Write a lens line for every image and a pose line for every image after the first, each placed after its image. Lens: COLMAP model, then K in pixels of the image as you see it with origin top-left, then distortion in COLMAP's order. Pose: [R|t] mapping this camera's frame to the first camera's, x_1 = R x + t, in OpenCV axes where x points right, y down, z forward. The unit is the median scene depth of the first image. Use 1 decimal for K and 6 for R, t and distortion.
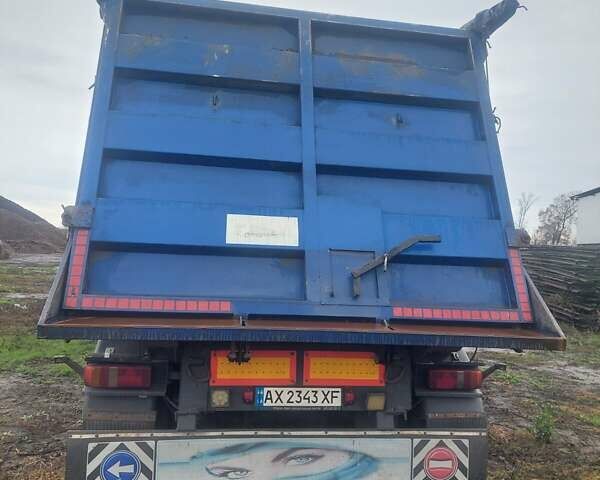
lens RADIAL K [[603.1, 0, 300.0], [0, 603.1, 240.0], [0, 0, 1]] dist [0.071555, -0.008419]
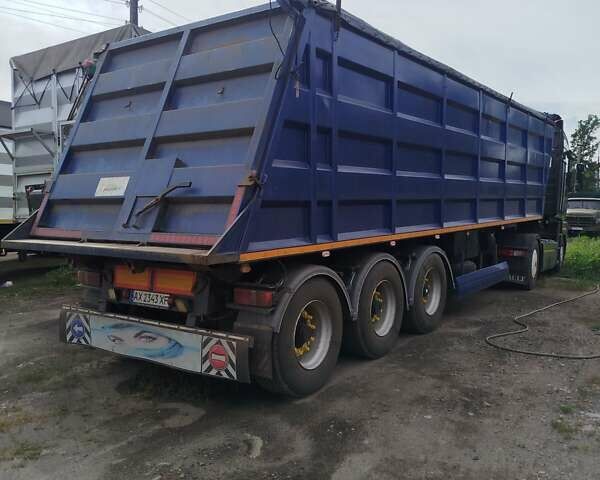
lens RADIAL K [[565.9, 0, 300.0], [0, 565.9, 240.0], [0, 0, 1]] dist [0.004955, 0.003015]
pose [[0.705598, -0.007504, -0.708572, 1.227168], [0.042983, 0.998556, 0.032227, 0.088497], [0.707307, -0.053196, 0.704902, 0.294579]]
